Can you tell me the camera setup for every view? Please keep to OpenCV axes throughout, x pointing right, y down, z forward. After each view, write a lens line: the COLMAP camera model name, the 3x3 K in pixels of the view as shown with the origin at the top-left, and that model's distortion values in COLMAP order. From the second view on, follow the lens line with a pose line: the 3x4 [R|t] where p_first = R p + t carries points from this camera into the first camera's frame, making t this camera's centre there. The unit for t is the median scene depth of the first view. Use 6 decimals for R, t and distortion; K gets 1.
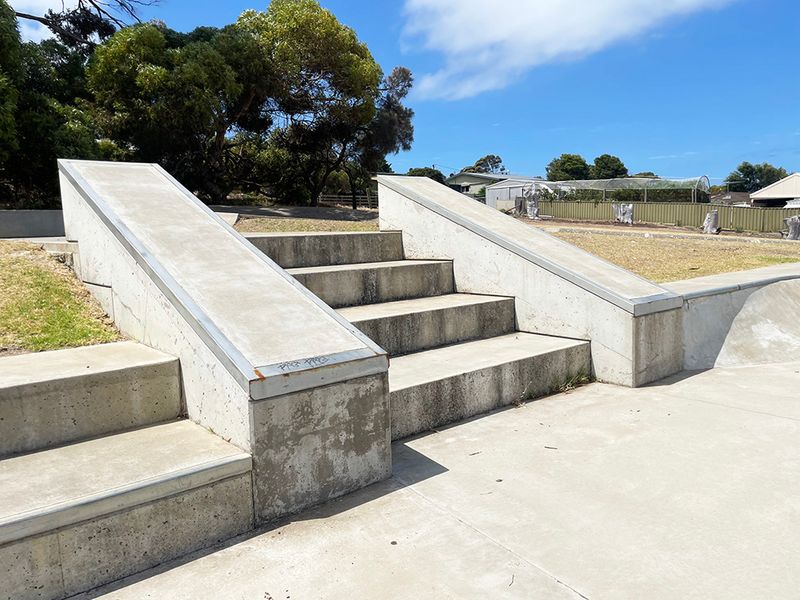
lens RADIAL K [[614.4, 0, 400.1], [0, 614.4, 272.0], [0, 0, 1]] dist [0.036272, -0.001478]
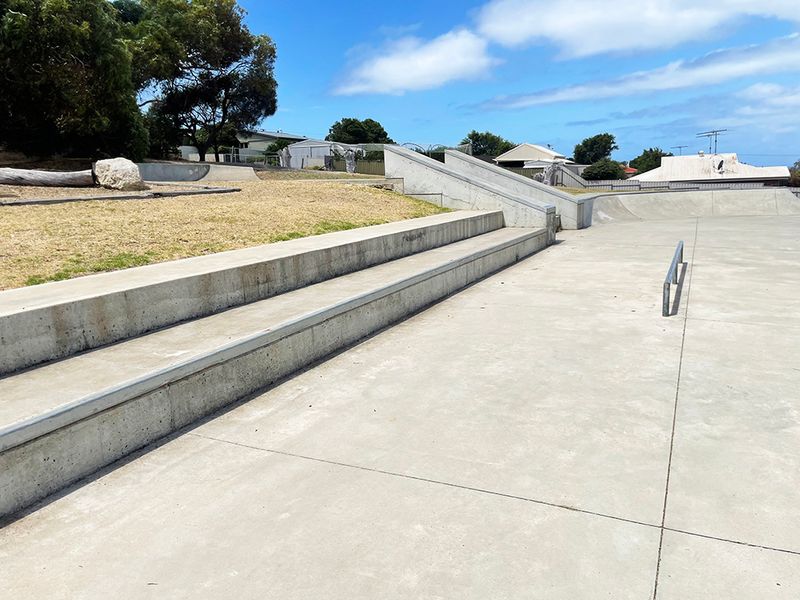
lens RADIAL K [[614.4, 0, 400.1], [0, 614.4, 272.0], [0, 0, 1]] dist [0.036272, -0.001478]
pose [[0.911677, -0.057470, 0.406868, -0.259780], [0.029513, 0.996772, 0.074662, 0.024246], [-0.409845, -0.056060, 0.910431, -0.214561]]
